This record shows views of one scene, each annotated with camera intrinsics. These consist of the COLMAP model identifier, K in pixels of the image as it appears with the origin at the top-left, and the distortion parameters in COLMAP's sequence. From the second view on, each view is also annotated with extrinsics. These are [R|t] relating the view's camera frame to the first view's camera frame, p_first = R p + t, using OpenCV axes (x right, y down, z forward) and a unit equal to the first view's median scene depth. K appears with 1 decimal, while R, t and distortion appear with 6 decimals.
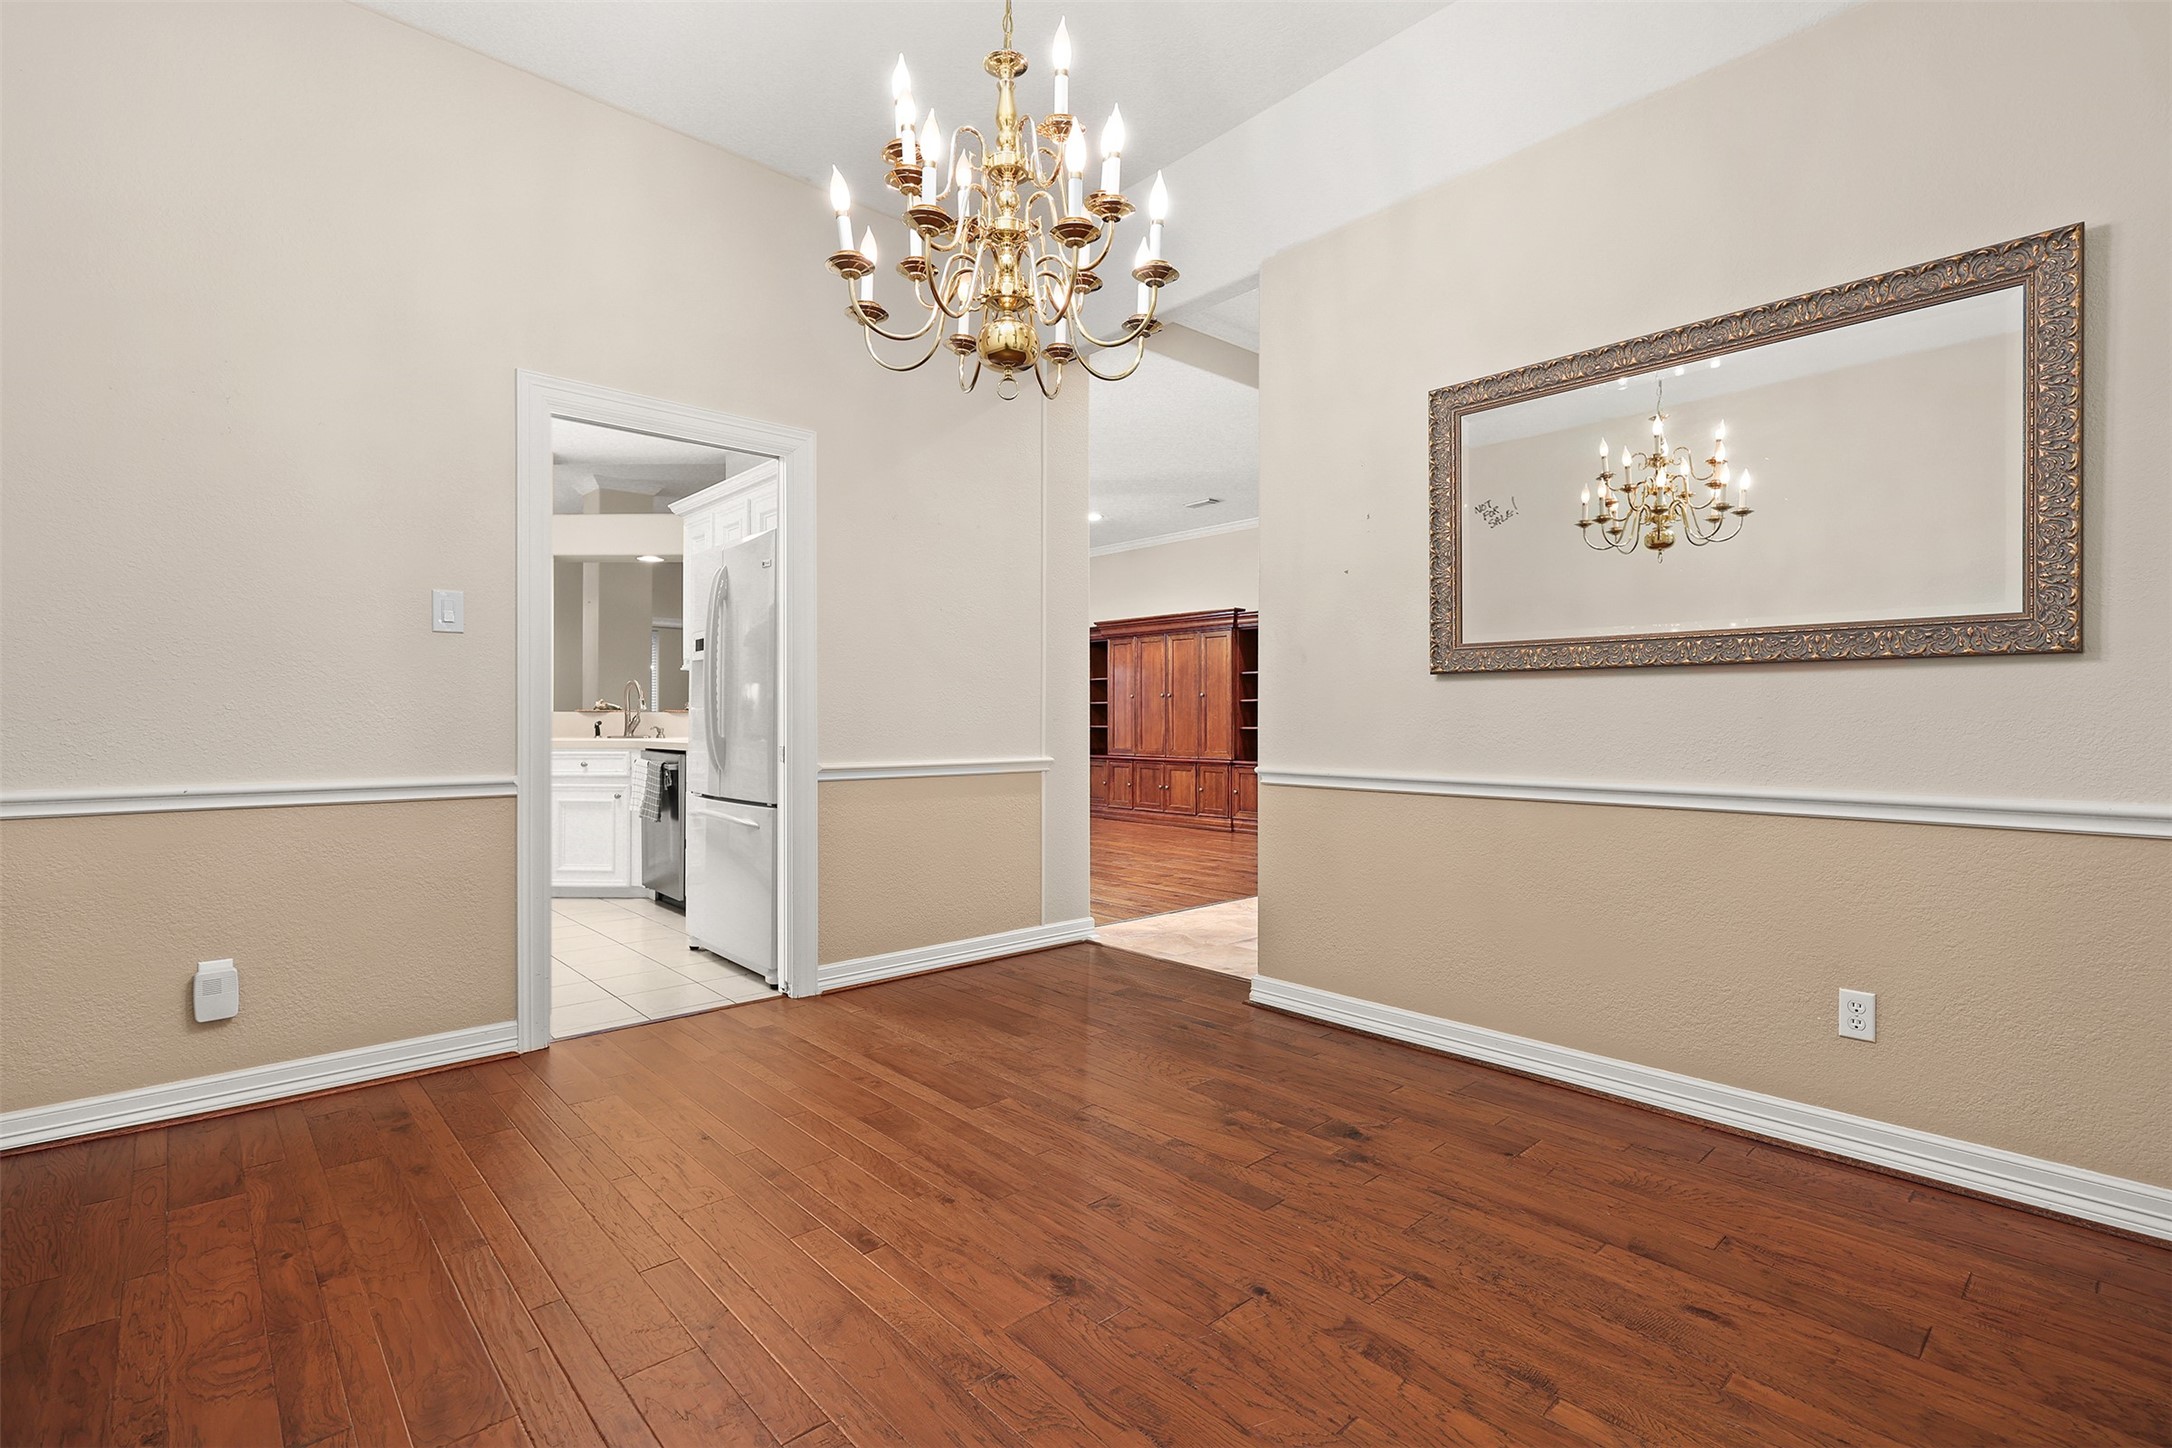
lens RADIAL K [[940.7, 0, 1088.9], [0, 940.7, 721.1], [0, 0, 1]] dist [0.001710, 0.000191]
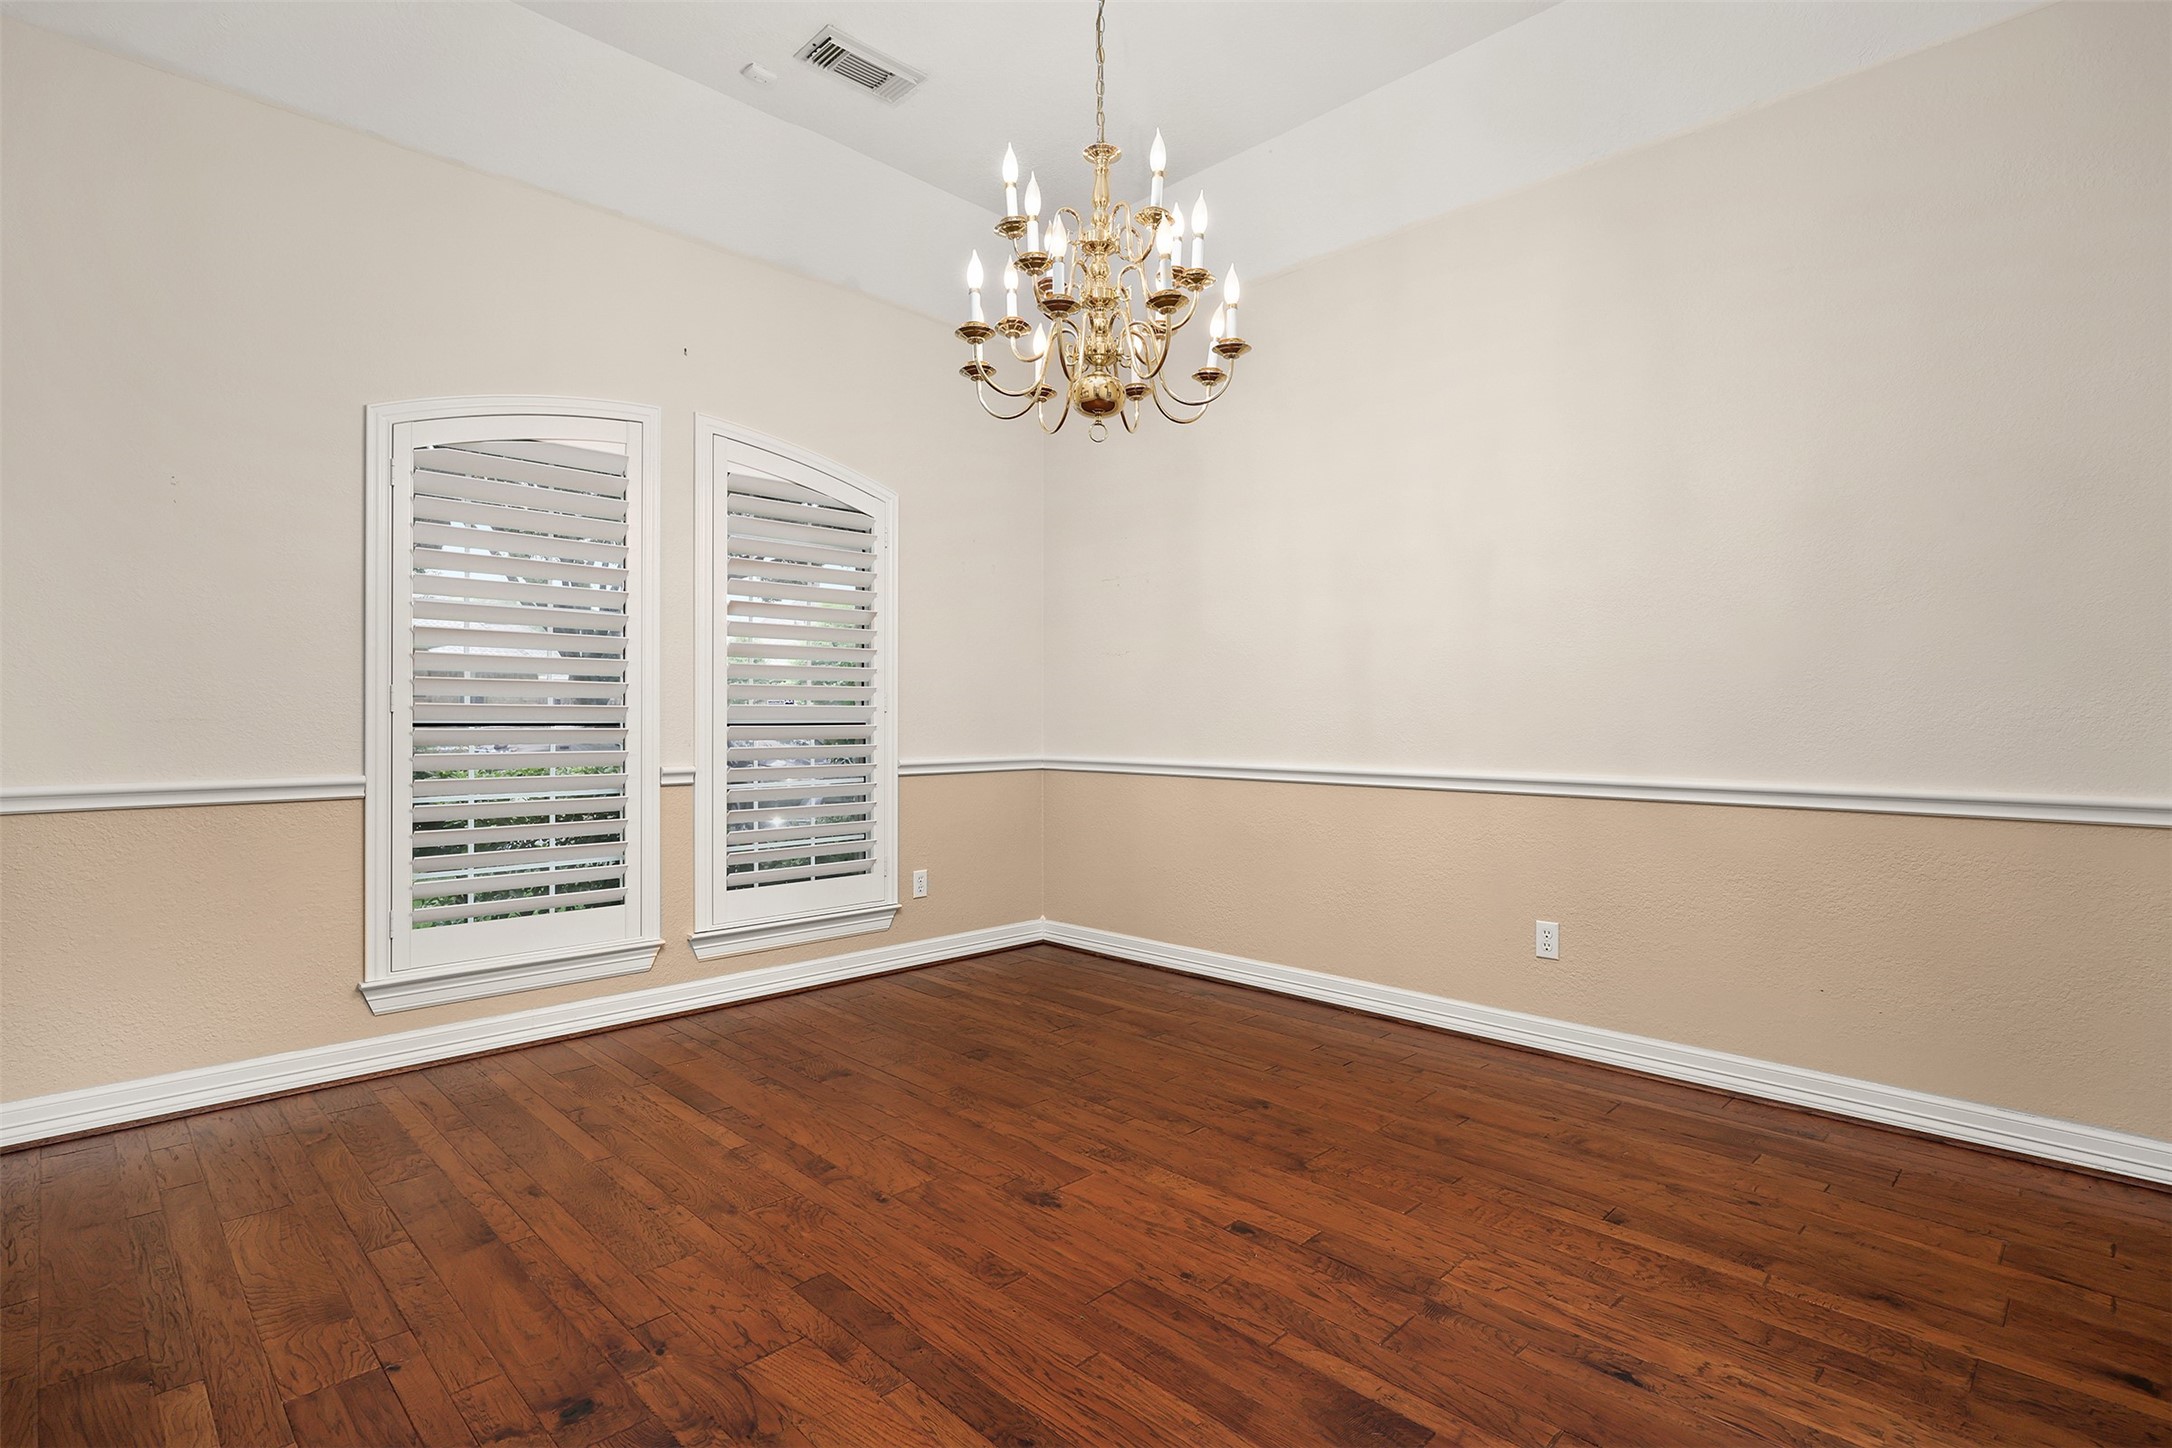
lens RADIAL K [[1053.7, 0, 1083.3], [0, 1053.7, 720.1], [0, 0, 1]] dist [-0.000193, -0.000043]
pose [[-0.999475, 0.000687, -0.032407, -0.023731], [0.000519, 0.999986, 0.005192, -0.005115], [0.032410, 0.005172, -0.999461, 2.025320]]
